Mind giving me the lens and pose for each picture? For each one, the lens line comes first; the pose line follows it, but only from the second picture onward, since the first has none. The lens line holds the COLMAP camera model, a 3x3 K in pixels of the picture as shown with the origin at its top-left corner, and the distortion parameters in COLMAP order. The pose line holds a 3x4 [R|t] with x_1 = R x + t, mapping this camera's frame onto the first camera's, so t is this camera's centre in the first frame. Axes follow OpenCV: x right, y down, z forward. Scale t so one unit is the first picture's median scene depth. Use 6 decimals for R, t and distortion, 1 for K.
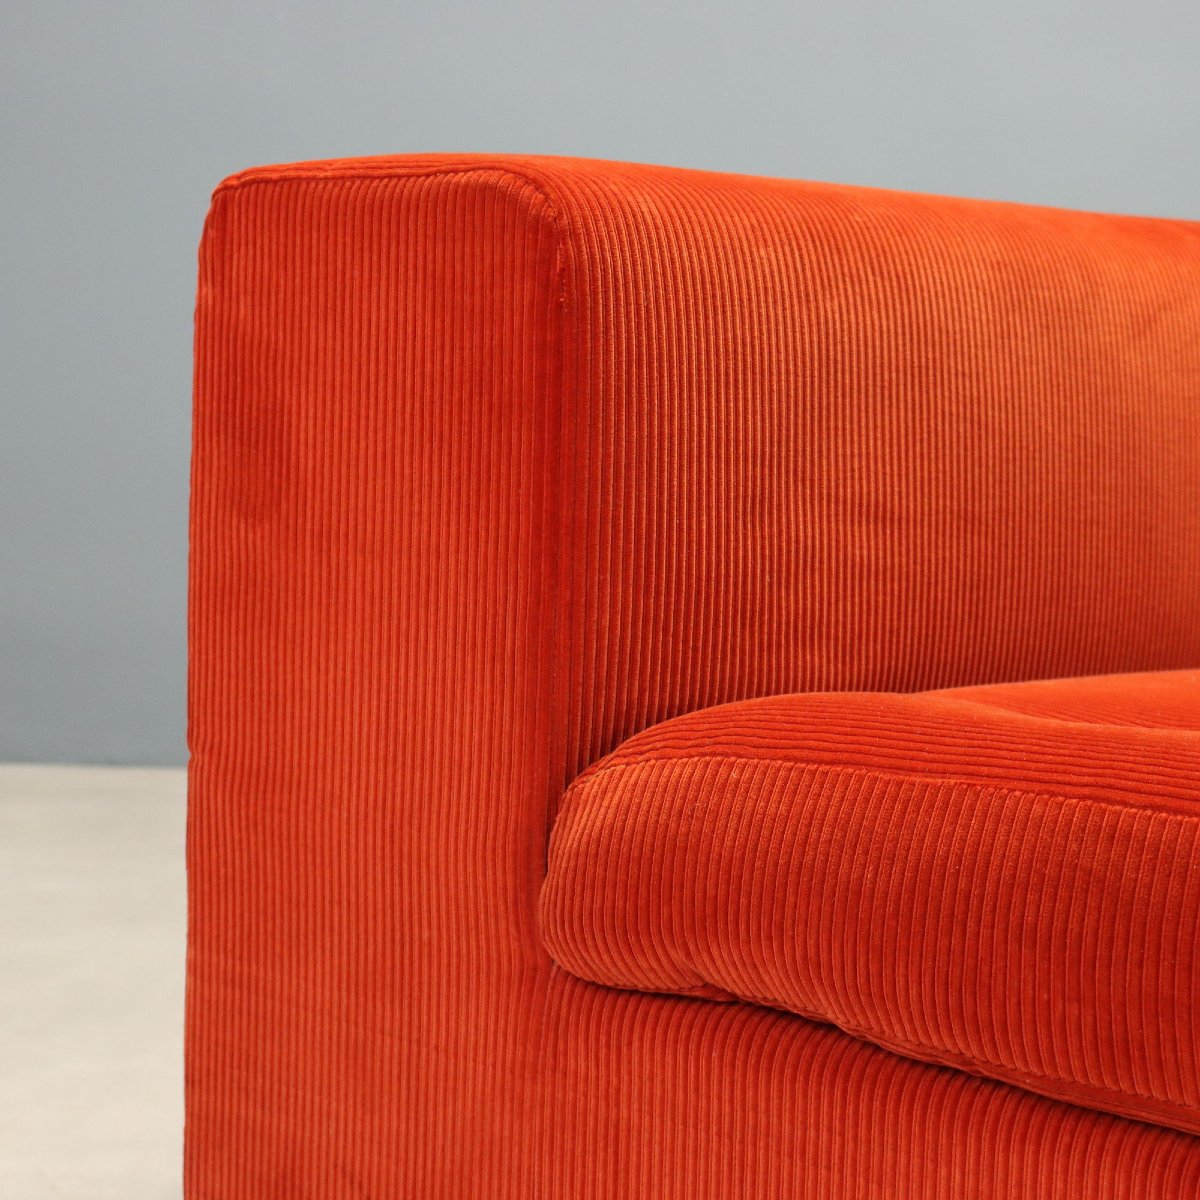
lens RADIAL K [[2450.4, 0, 600.0], [0, 2450.4, 600.0], [0, 0, 1]] dist [-0.012582, 0.123651]
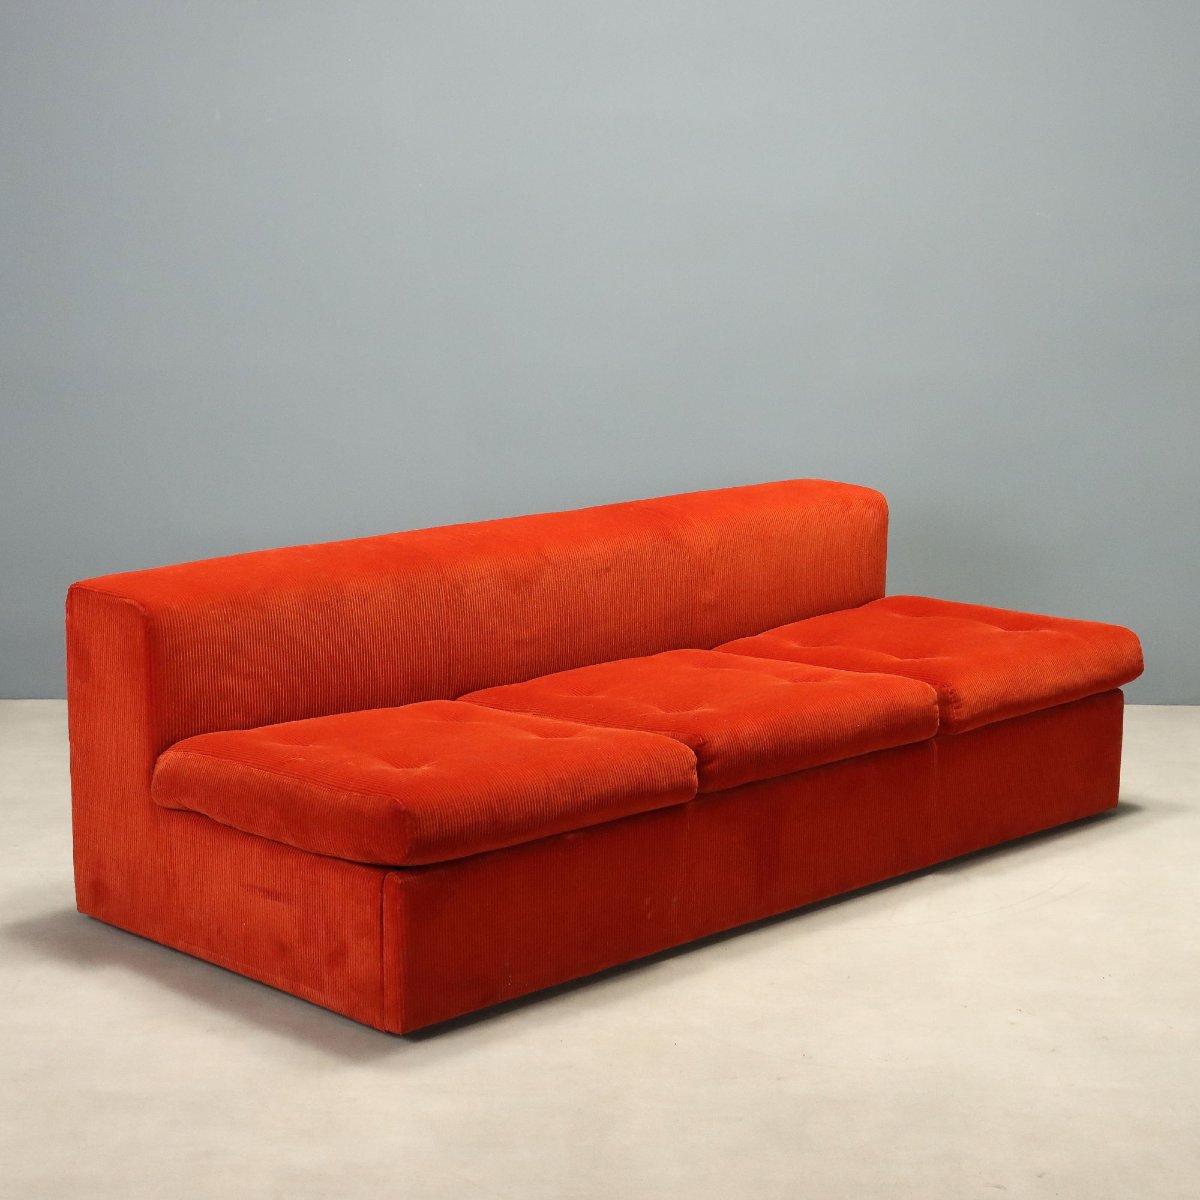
lens RADIAL K [[2450.4, 0, 600.0], [0, 2450.4, 600.0], [0, 0, 1]] dist [-0.012582, 0.123651]
pose [[0.999673, -0.017276, -0.018844, 0.785145], [0.018631, 0.997064, 0.074276, -0.460501], [0.017506, -0.074603, 0.997060, -2.920344]]
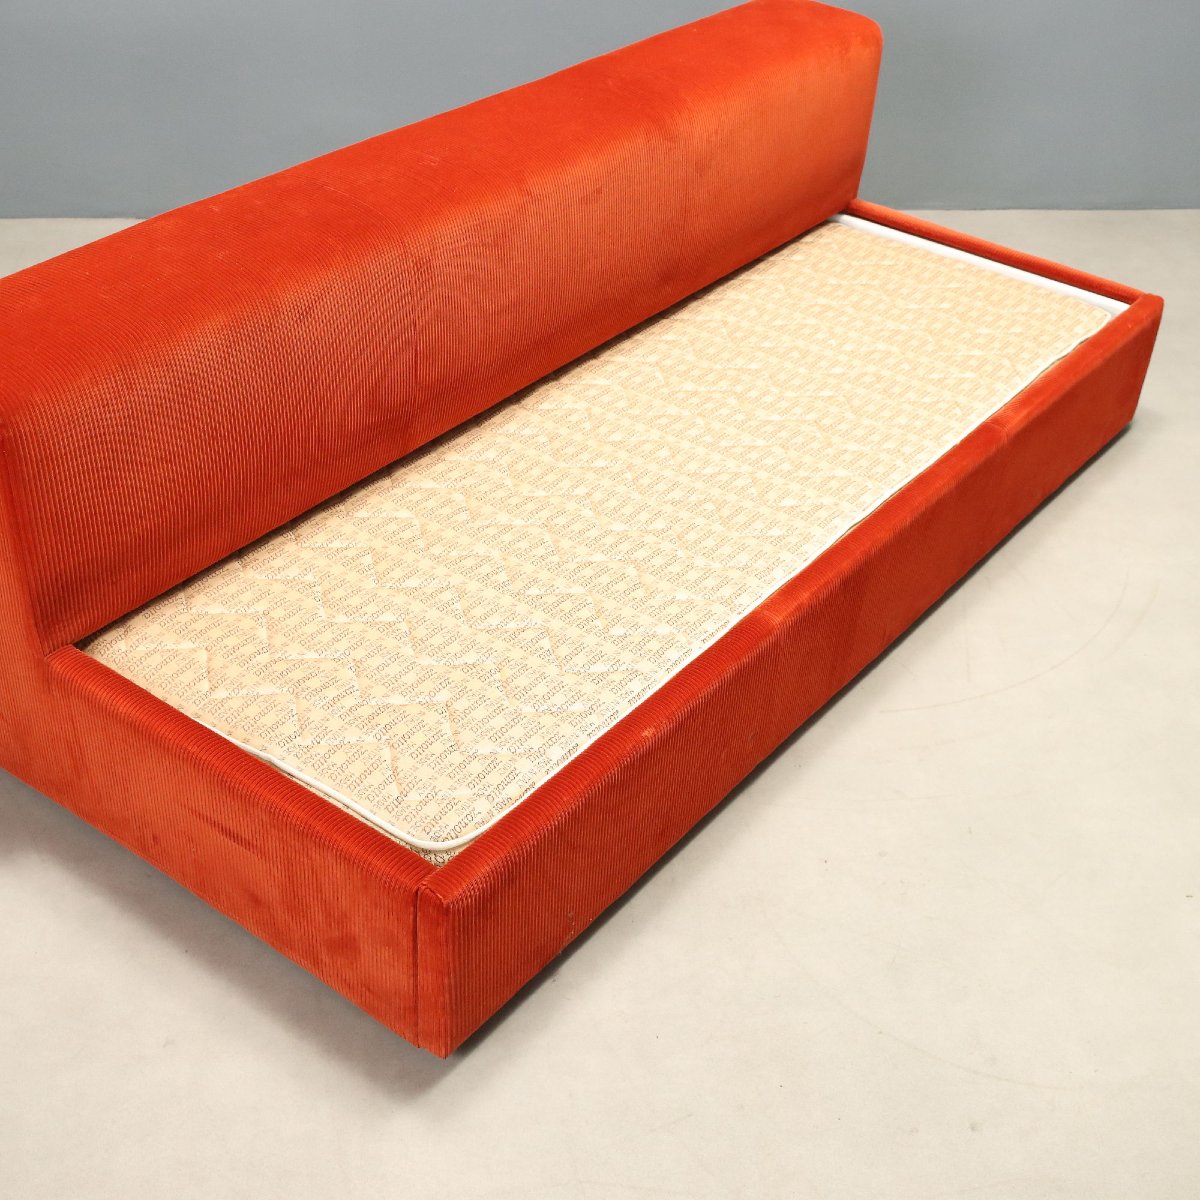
lens RADIAL K [[1689.8, 0, 600.0], [0, 1689.8, 600.0], [0, 0, 1]] dist [-0.005438, 0.061541]
pose [[0.991564, -0.053530, 0.118044, 0.389264], [-0.011826, 0.869574, 0.493660, -0.875361], [-0.129074, -0.490892, 0.861606, -0.695513]]
